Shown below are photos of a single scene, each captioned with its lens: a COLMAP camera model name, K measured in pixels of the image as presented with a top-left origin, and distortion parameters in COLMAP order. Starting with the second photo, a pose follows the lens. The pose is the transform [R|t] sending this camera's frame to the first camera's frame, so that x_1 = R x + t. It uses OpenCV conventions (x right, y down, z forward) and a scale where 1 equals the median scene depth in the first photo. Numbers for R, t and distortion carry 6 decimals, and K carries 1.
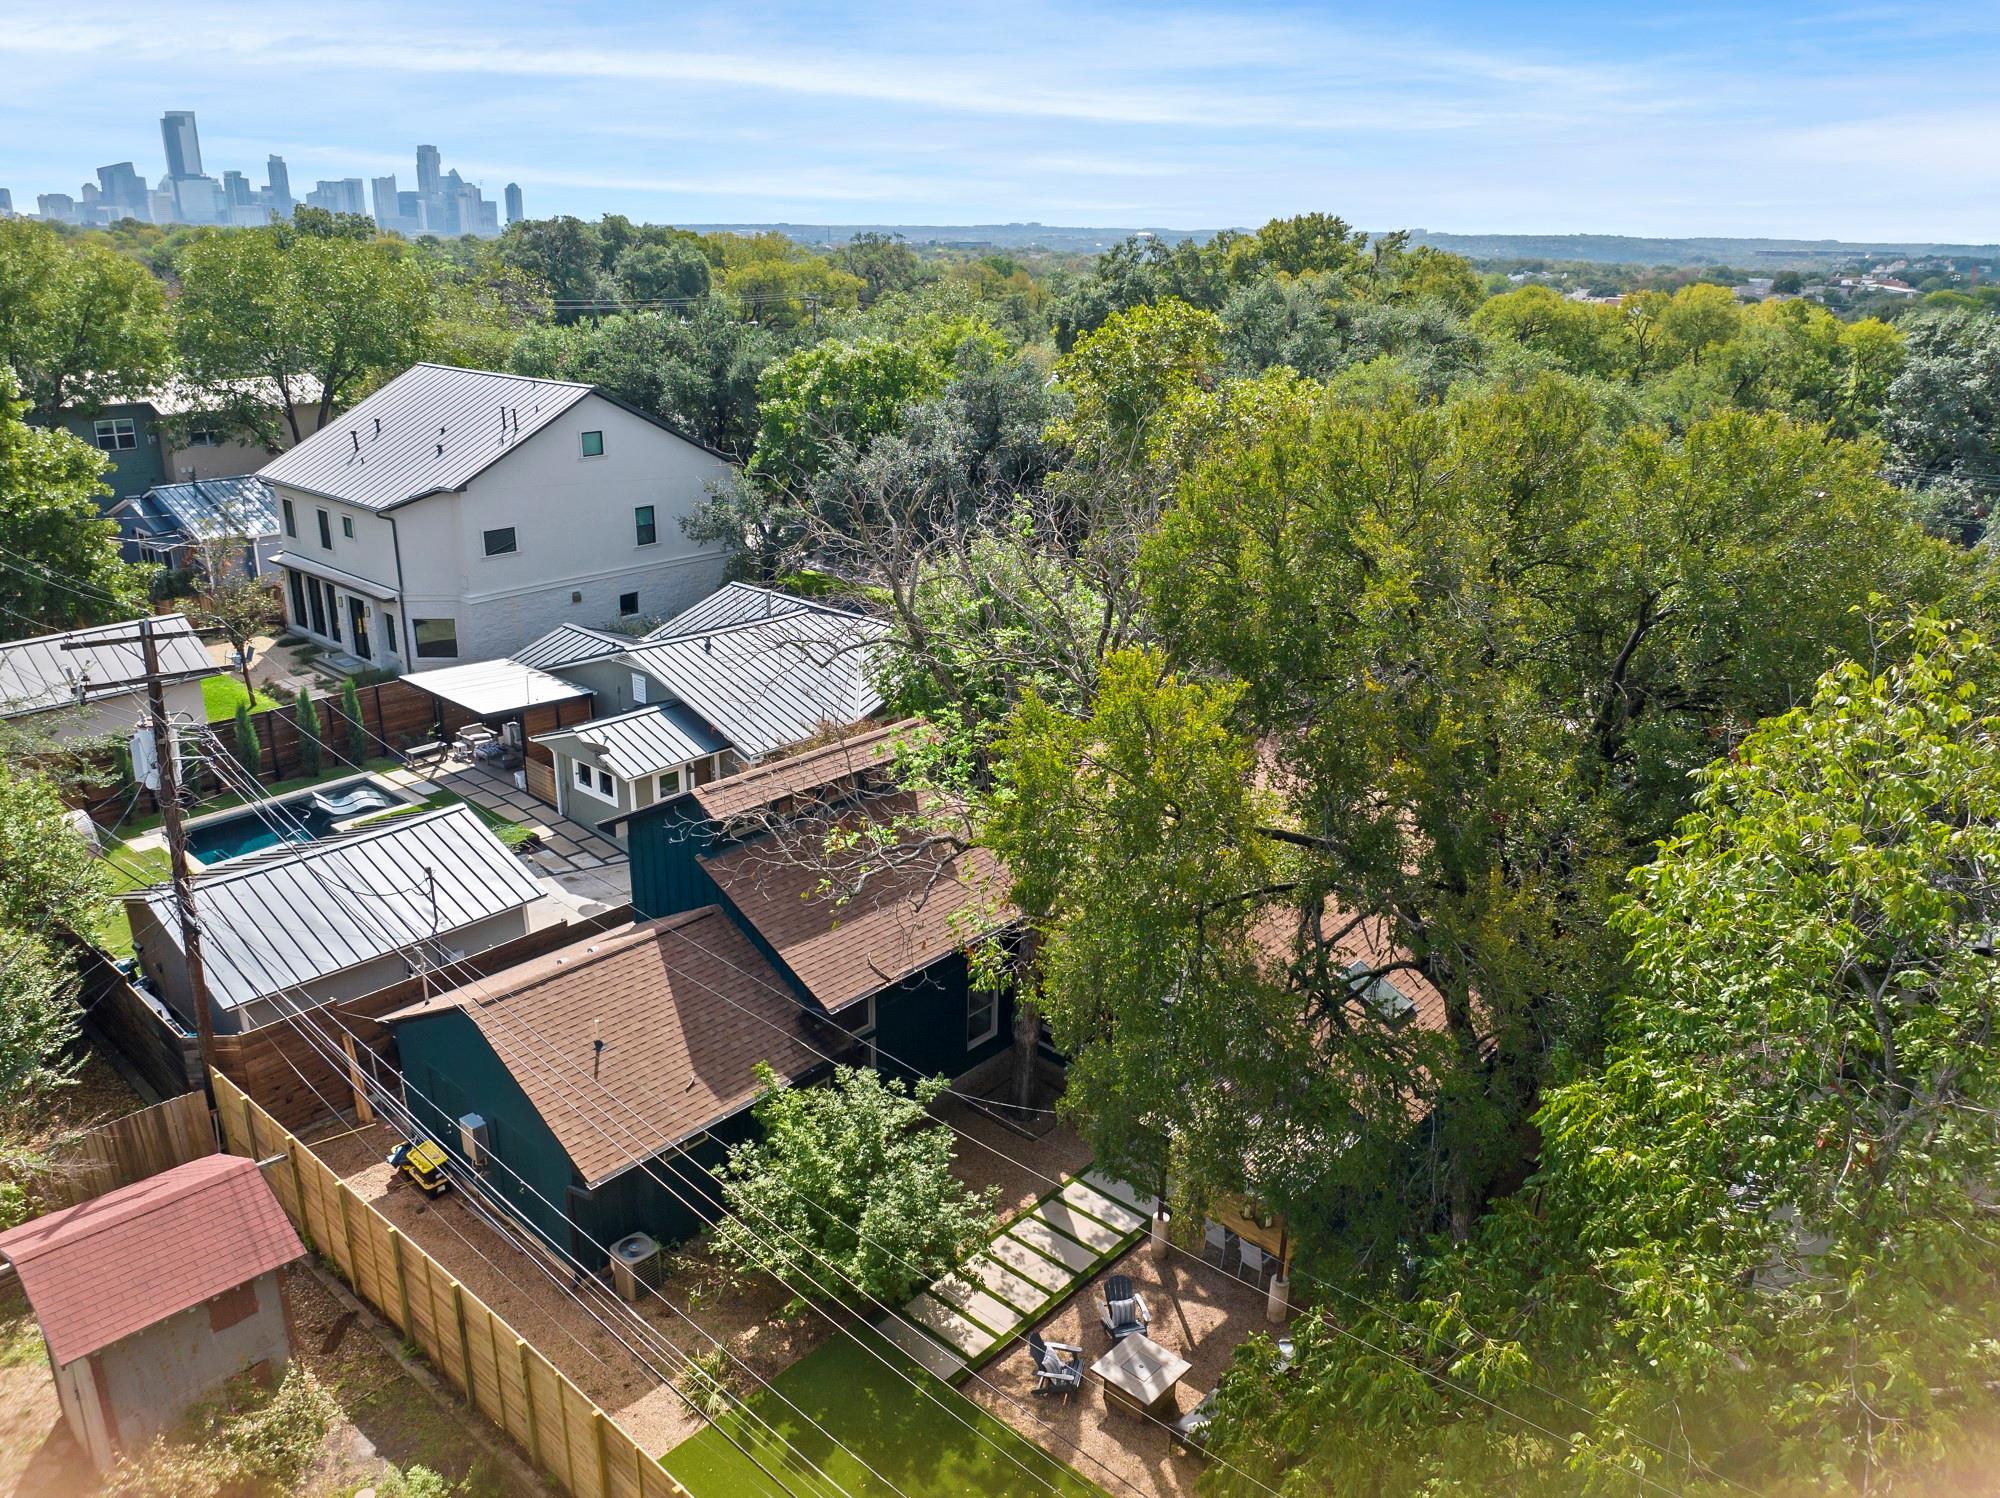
lens RADIAL K [[1418.0, 0, 1005.6], [0, 1418.0, 741.2], [0, 0, 1]] dist [-0.029163, 0.000543]
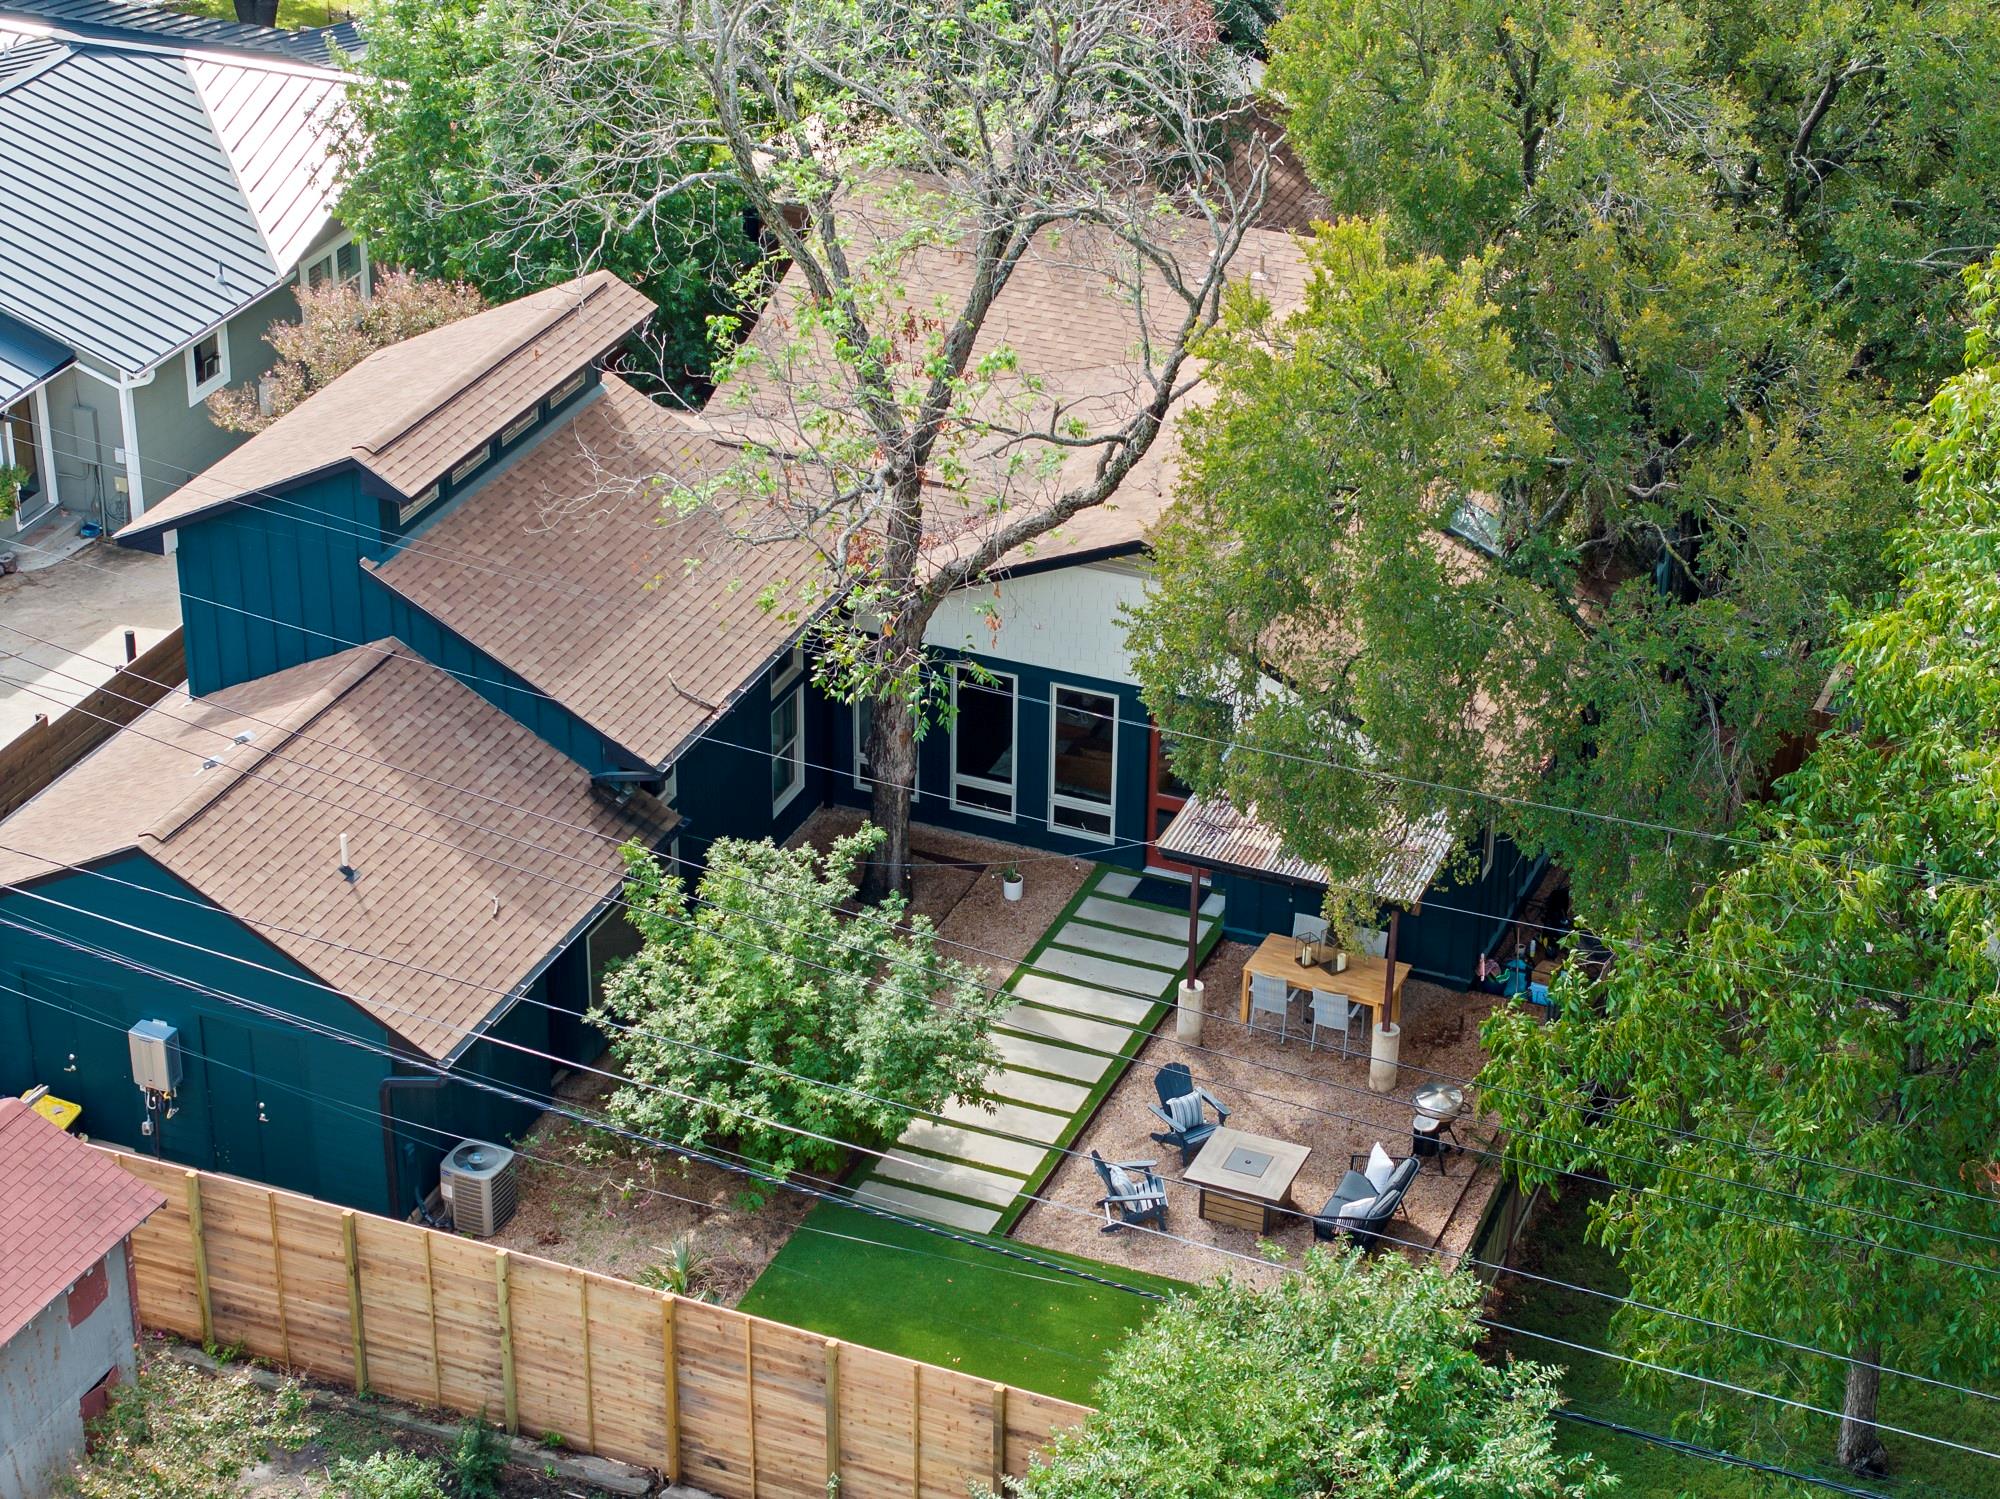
lens RADIAL K [[4040.9, 0, 998.4], [0, 4040.9, 750.7], [0, 0, 1]] dist [-0.030764, 0.000000]
pose [[0.938915, -0.157458, 0.306015, -0.560586], [0.107624, 0.978936, 0.173495, -0.118629], [-0.326887, -0.129963, 0.936085, -0.773683]]
